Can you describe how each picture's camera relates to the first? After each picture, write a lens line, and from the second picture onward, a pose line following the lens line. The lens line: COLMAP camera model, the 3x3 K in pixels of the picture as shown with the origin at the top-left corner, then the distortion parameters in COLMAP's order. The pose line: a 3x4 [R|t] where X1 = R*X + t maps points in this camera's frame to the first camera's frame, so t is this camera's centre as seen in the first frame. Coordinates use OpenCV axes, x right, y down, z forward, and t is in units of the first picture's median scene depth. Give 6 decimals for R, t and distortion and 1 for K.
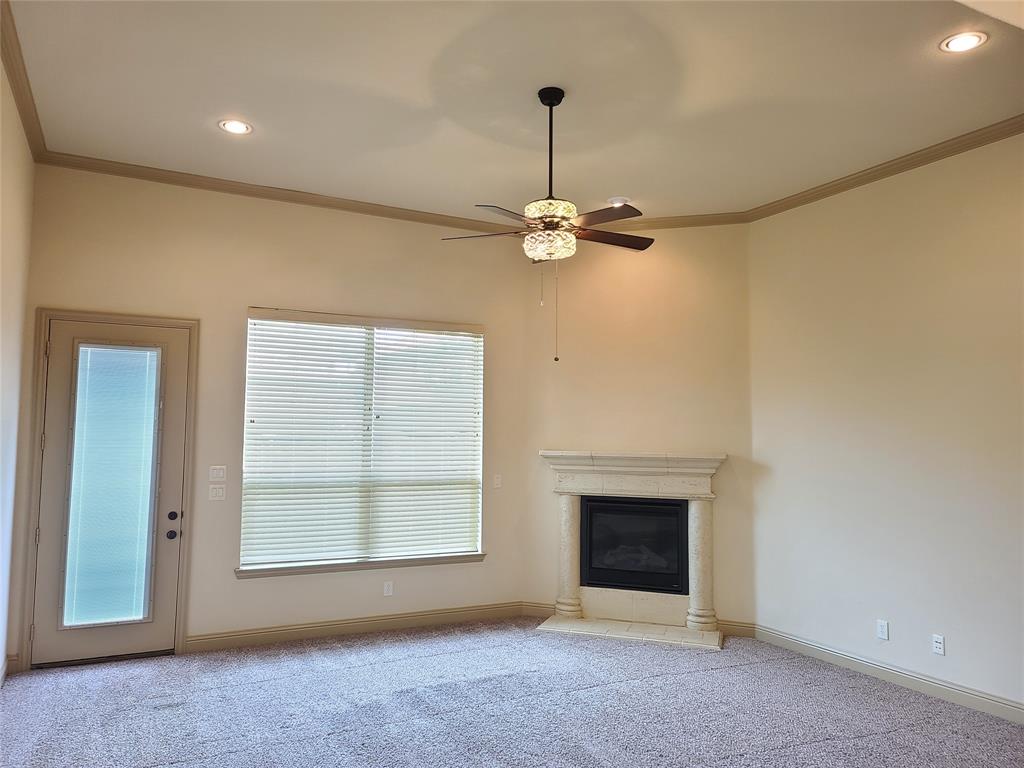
lens RADIAL K [[756.2, 0, 512.4], [0, 756.2, 393.5], [0, 0, 1]] dist [0.096998, -0.087250]
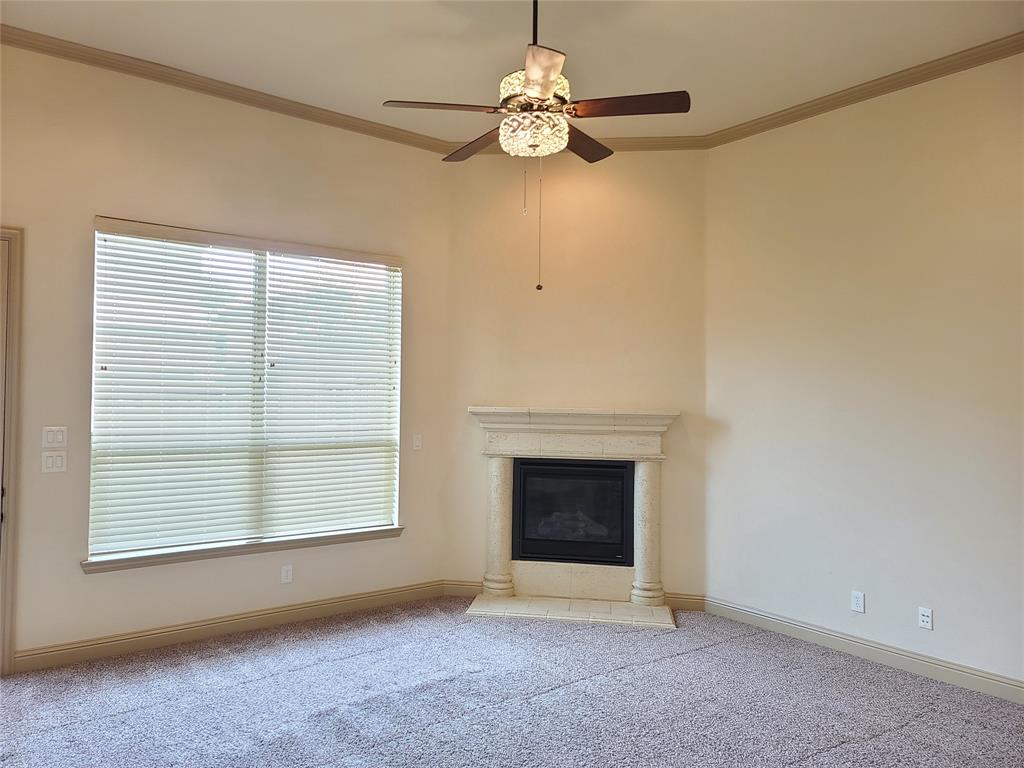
lens RADIAL K [[748.7, 0, 511.6], [0, 748.7, 385.5], [0, 0, 1]] dist [0.103697, -0.095998]
pose [[0.984763, 0.004638, 0.173839, -0.067460], [-0.012638, 0.998910, 0.044940, 0.013649], [-0.173441, -0.046452, 0.983748, 0.166729]]
